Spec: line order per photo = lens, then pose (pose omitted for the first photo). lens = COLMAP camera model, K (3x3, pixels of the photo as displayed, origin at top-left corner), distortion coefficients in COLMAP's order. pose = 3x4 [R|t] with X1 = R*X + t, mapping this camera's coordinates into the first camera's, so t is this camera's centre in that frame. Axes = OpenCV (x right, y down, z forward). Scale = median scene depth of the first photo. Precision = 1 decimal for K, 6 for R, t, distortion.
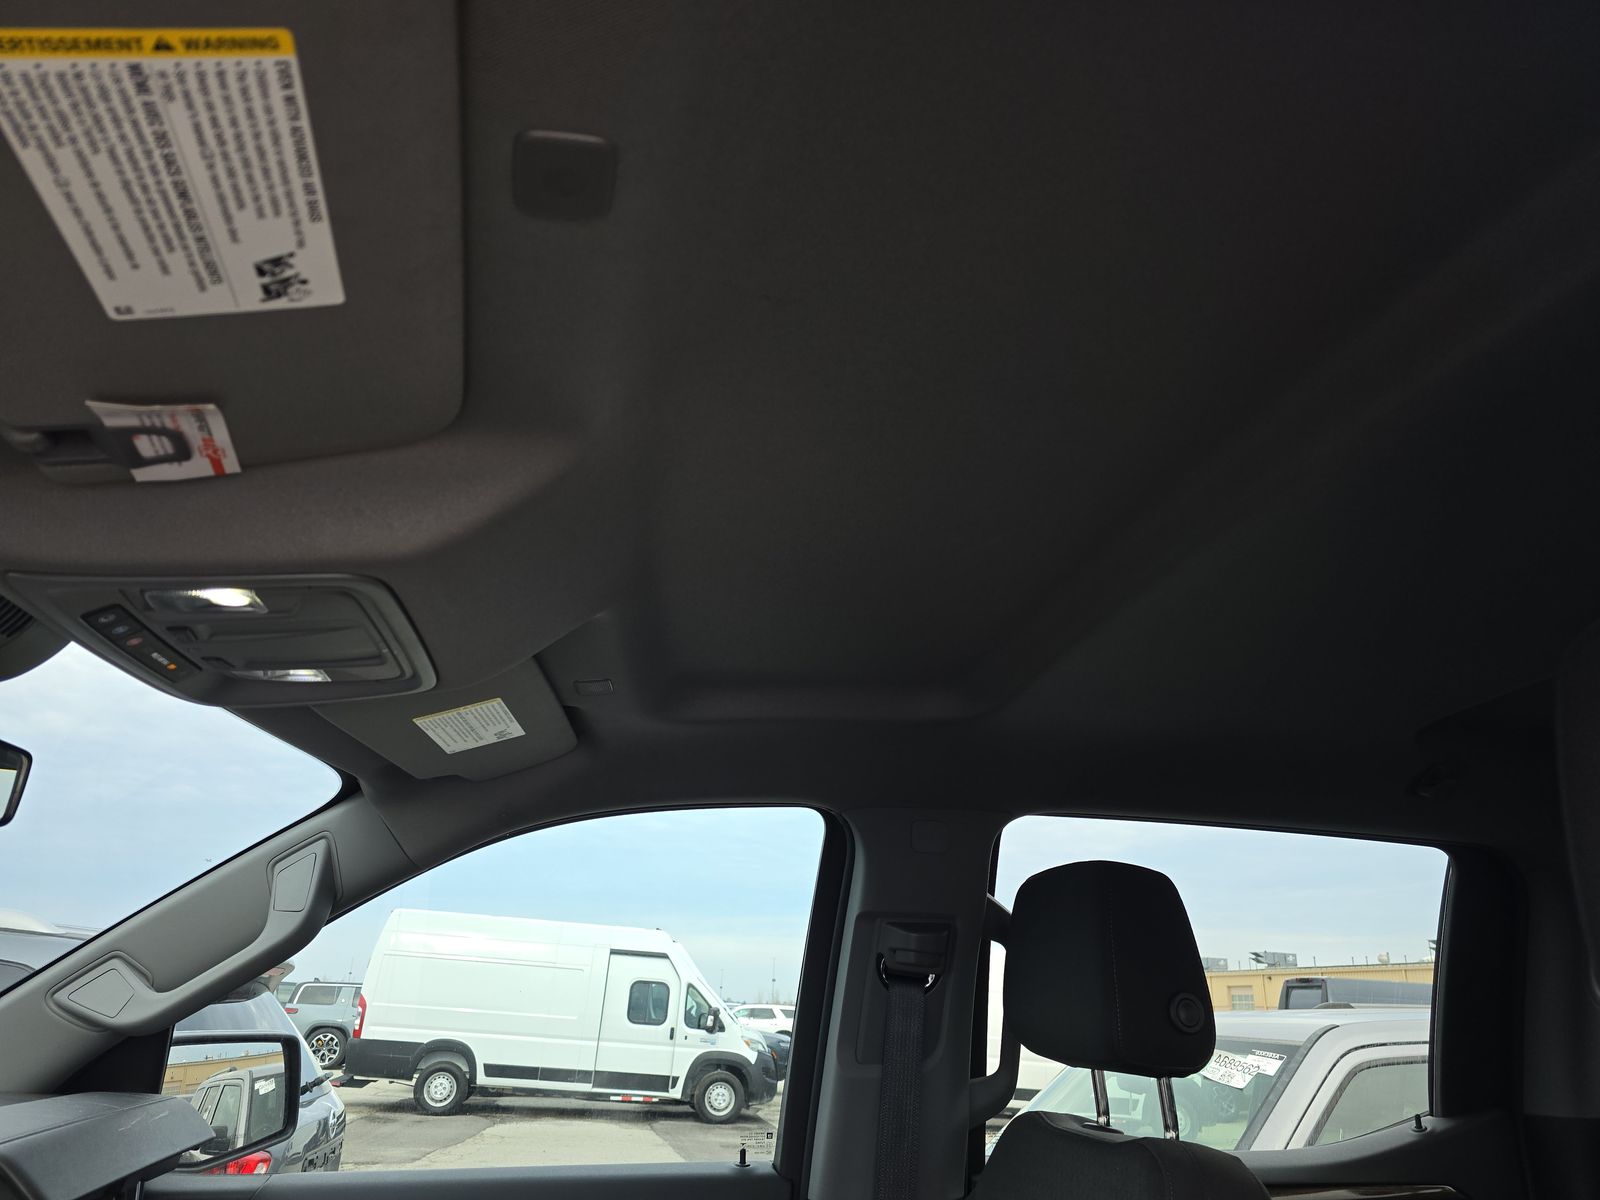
lens RADIAL K [[1058.9, 0, 800.0], [0, 1058.9, 600.0], [0, 0, 1]] dist [0.003220, 0.000975]
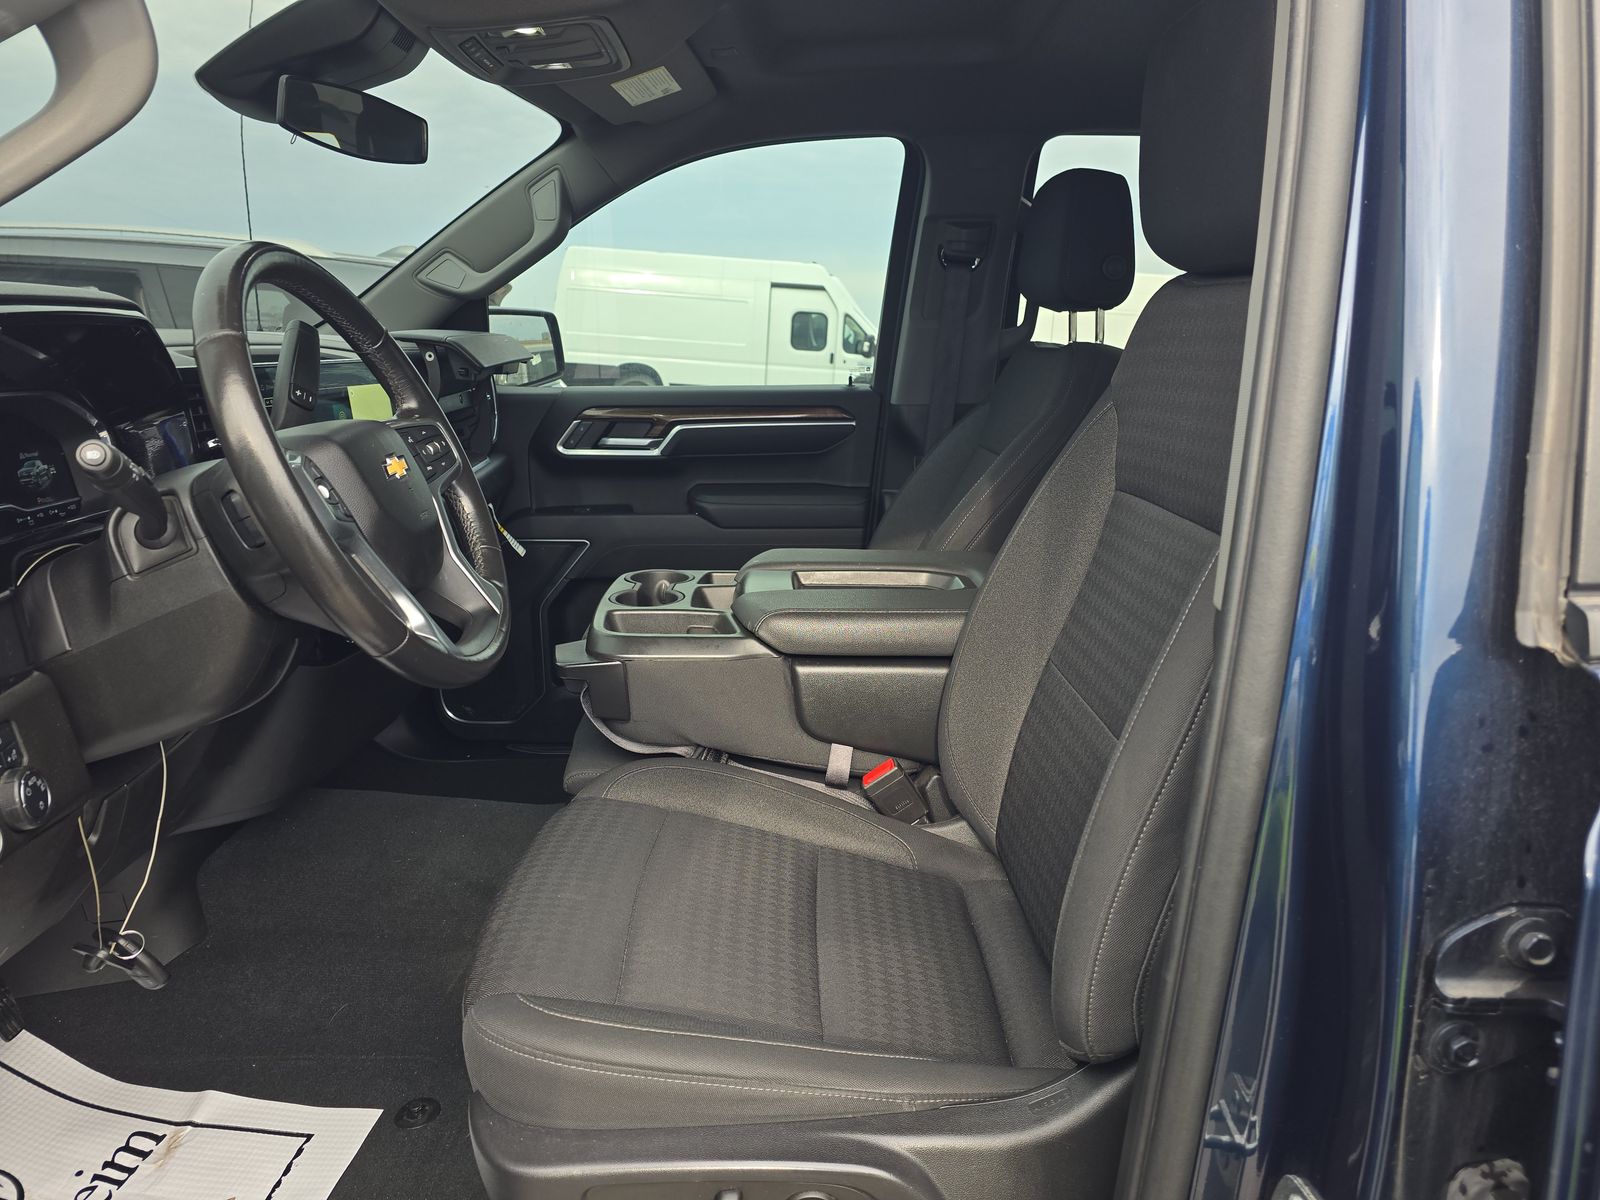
lens RADIAL K [[1058.9, 0, 800.0], [0, 1058.9, 600.0], [0, 0, 1]] dist [0.003220, 0.000975]
pose [[0.989564, 0.028738, -0.141198, 0.101426], [0.056861, 0.822506, 0.565907, -0.088682], [0.132399, -0.568030, 0.812289, -0.446005]]
